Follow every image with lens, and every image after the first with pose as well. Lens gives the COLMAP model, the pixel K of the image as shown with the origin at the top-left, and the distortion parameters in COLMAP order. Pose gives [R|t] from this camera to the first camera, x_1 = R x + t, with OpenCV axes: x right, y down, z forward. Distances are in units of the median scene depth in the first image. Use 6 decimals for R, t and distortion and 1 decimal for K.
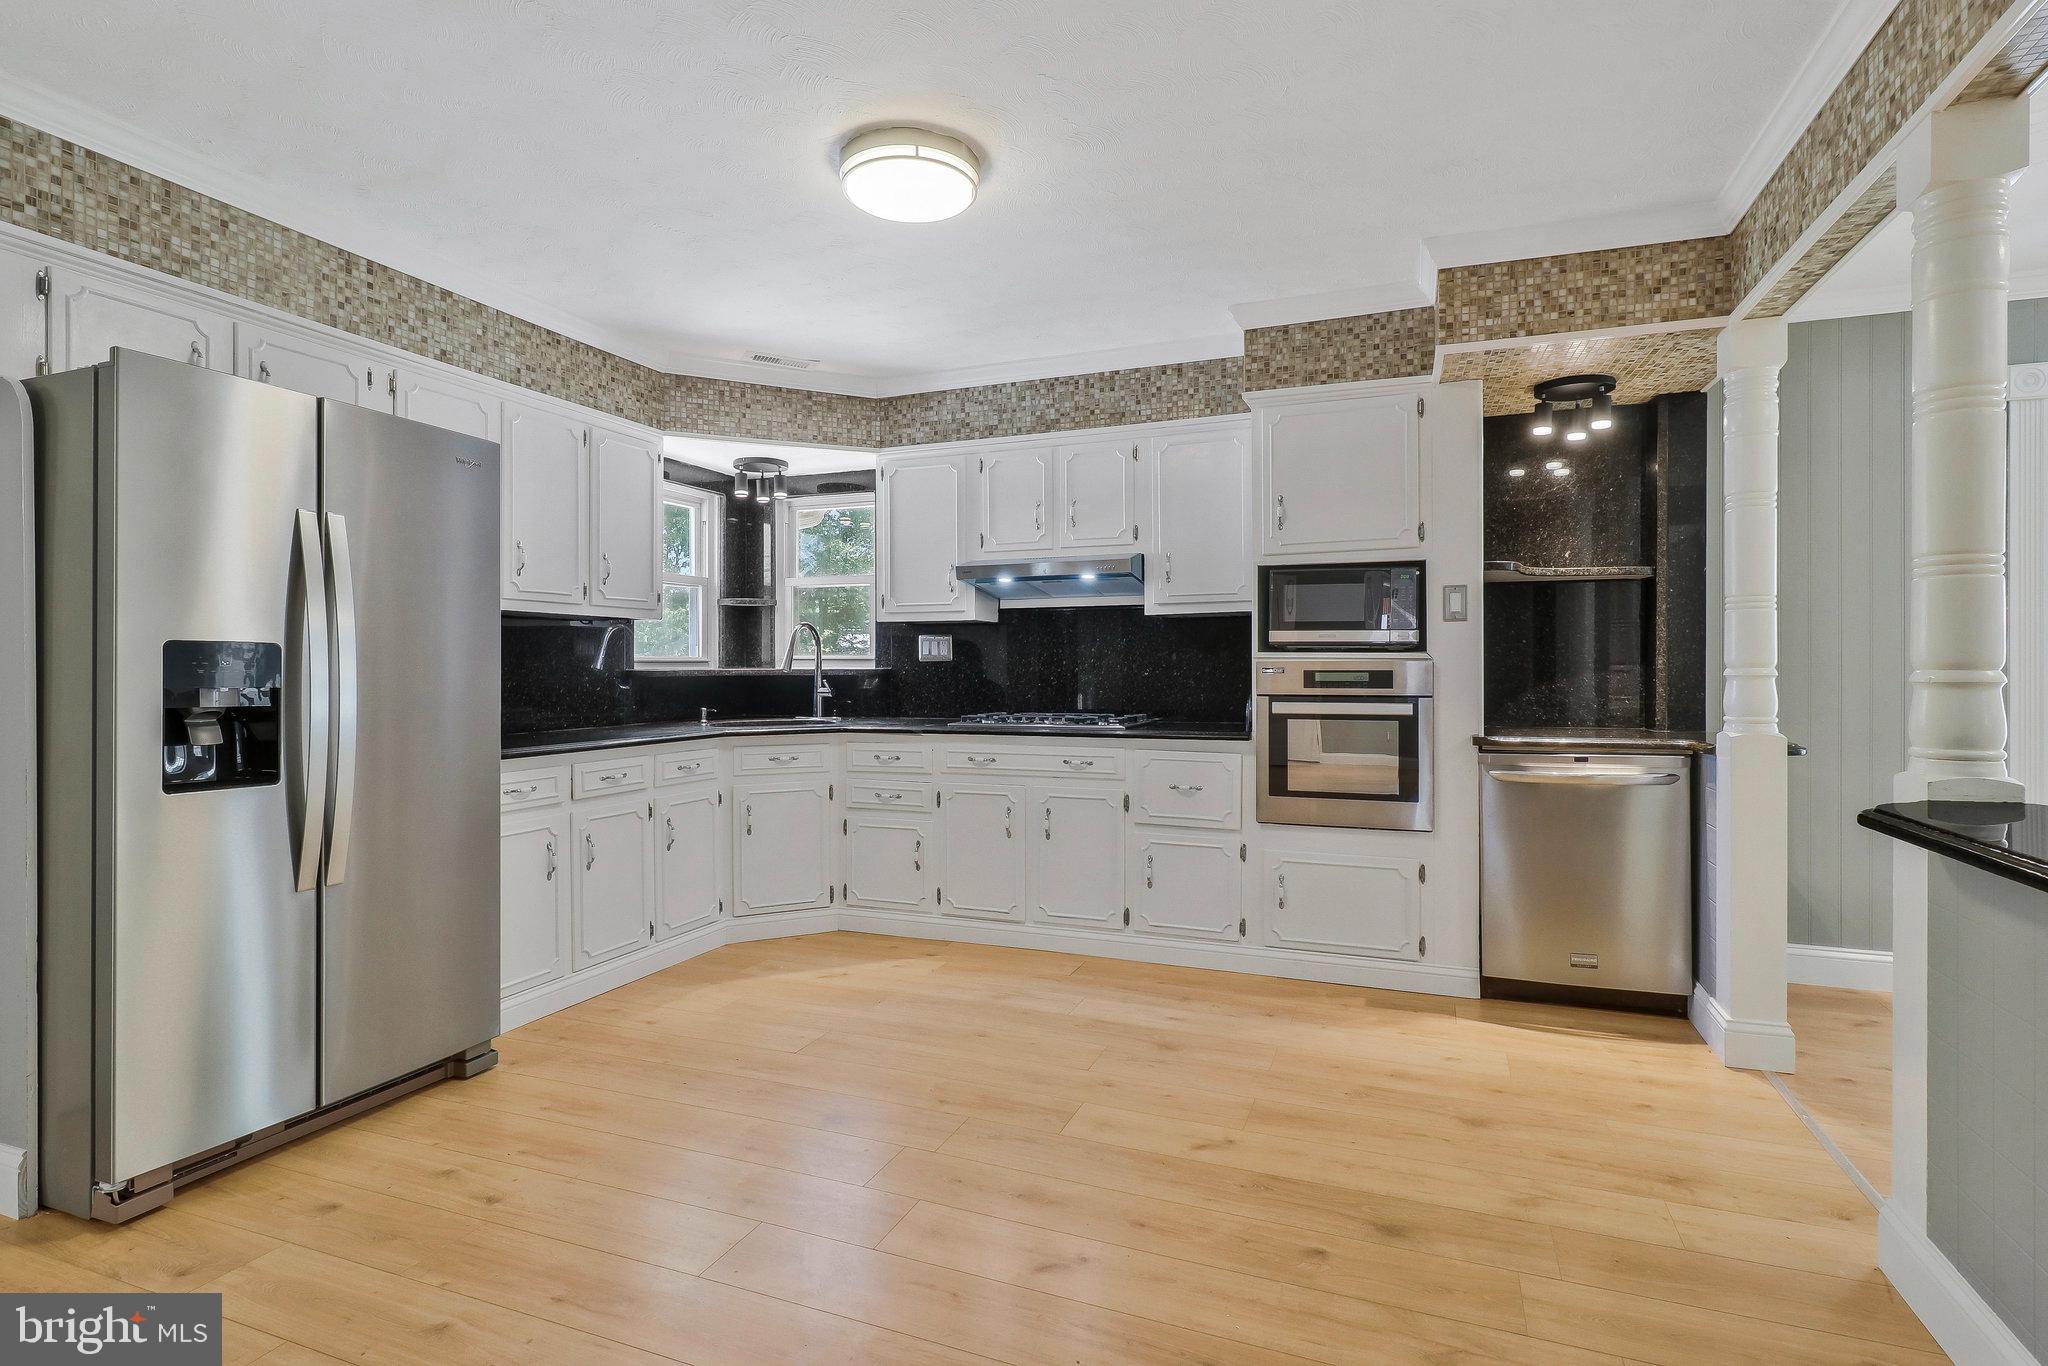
lens RADIAL K [[1008.7, 0, 1024.0], [0, 1008.7, 683.0], [0, 0, 1]] dist [0.000945, -0.000231]
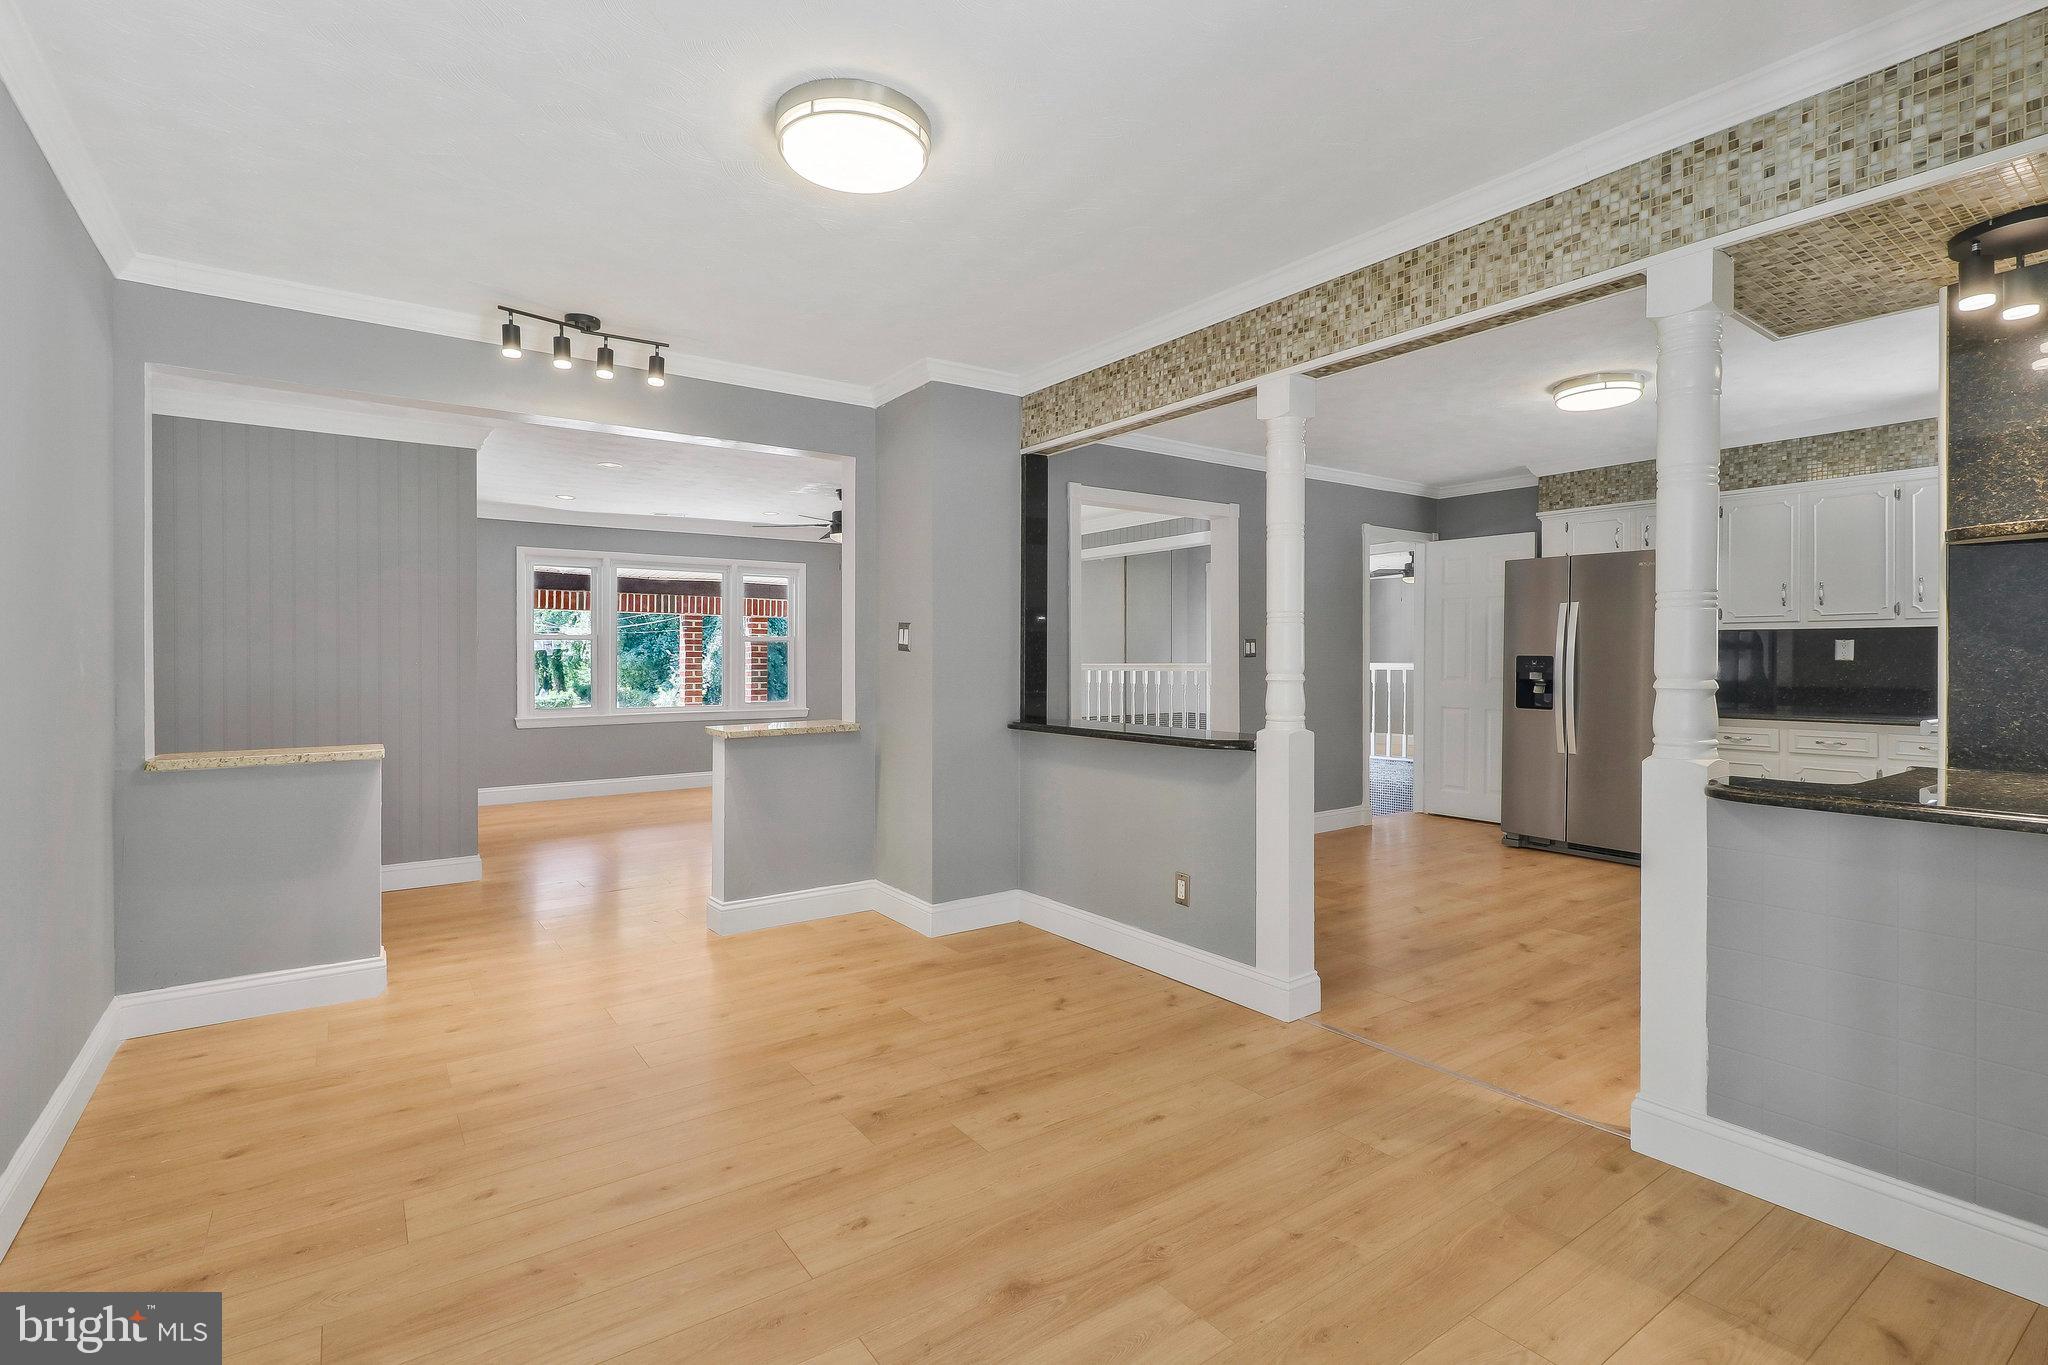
lens RADIAL K [[955.7, 0, 1022.7], [0, 955.7, 655.0], [0, 0, 1]] dist [0.003262, 0.000315]
pose [[-0.549596, -0.001509, -0.835429, 1.325974], [-0.010948, 0.999926, 0.005396, -0.025018], [0.835359, 0.012113, -0.549571, 0.773836]]
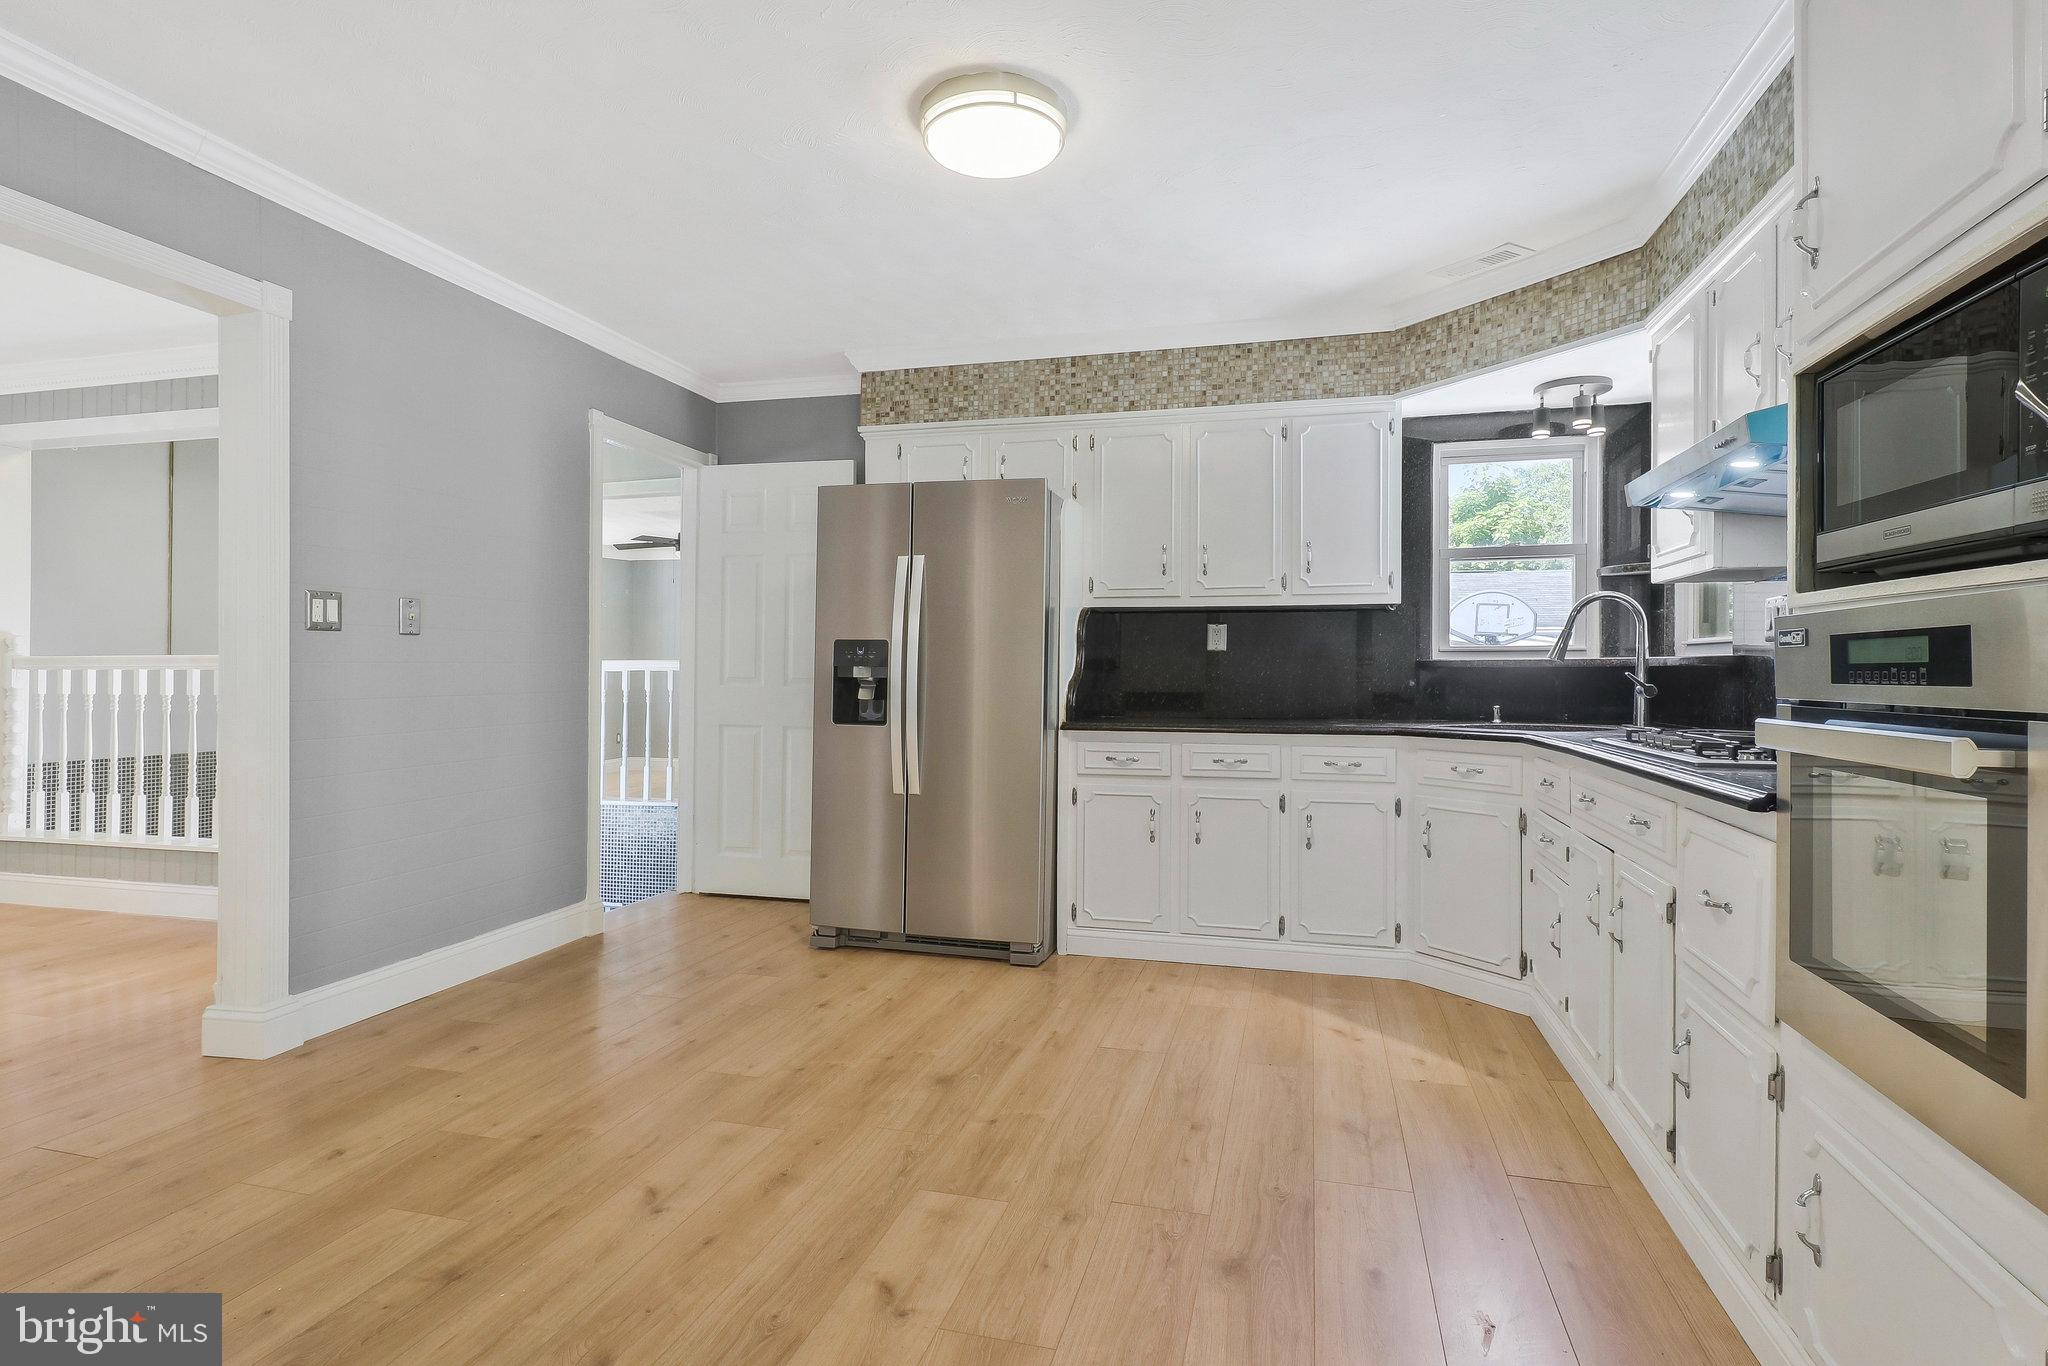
lens RADIAL K [[1031.2, 0, 1020.7], [0, 1031.2, 674.8], [0, 0, 1]] dist [0.003232, 0.000282]
pose [[0.107129, 0.003892, -0.994238, 0.609846], [-0.018505, 0.999827, 0.001920, 0.006909], [0.994073, 0.018193, 0.107182, 0.661454]]
